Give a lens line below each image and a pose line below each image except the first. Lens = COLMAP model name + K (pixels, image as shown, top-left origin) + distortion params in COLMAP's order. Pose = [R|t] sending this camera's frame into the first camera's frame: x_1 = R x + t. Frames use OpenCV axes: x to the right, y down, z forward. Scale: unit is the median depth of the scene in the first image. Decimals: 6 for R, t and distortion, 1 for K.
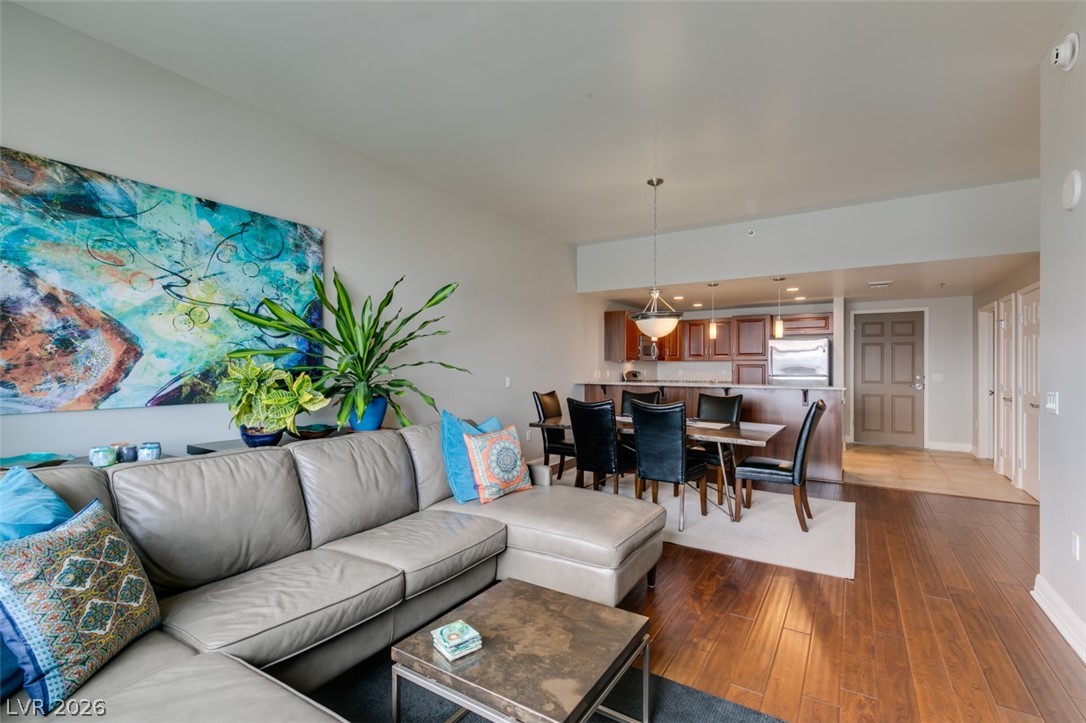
lens RADIAL K [[486.8, 0, 541.3], [0, 486.8, 366.1], [0, 0, 1]] dist [0.005163, -0.002755]
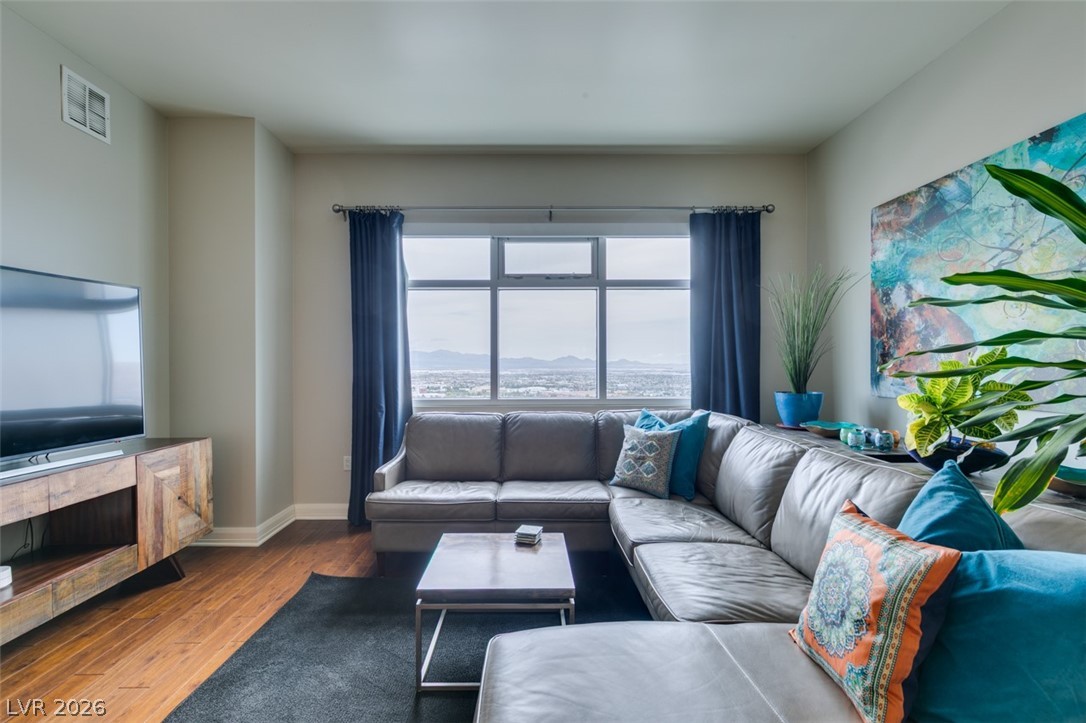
lens RADIAL K [[486.8, 0, 533.6], [0, 486.8, 366.9], [0, 0, 1]] dist [0.005163, -0.002755]
pose [[-0.833292, 0.003938, -0.552819, 0.138745], [0.001878, 0.999989, 0.004293, 0.001916], [0.552830, 0.002539, -0.833290, 0.468357]]
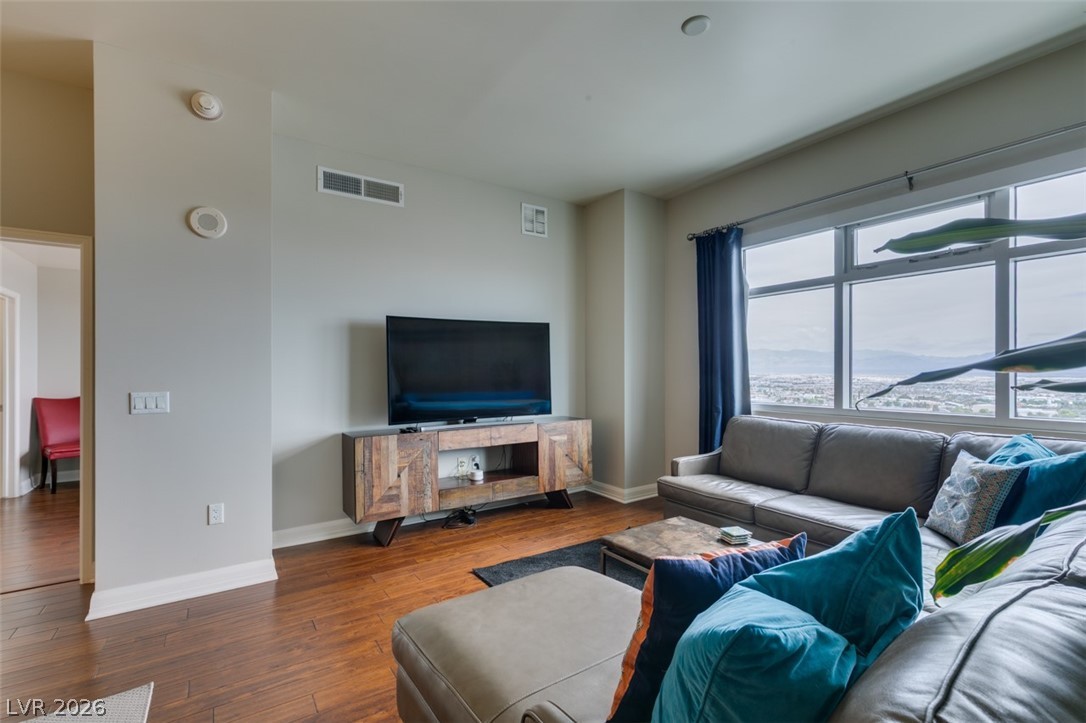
lens RADIAL K [[486.8, 0, 542.4], [0, 486.8, 369.9], [0, 0, 1]] dist [0.005163, -0.002755]
pose [[-0.919144, 0.001596, 0.393918, -0.045445], [0.001421, 0.999999, -0.000735, 0.001688], [-0.393919, -0.000116, -0.919145, 0.554122]]
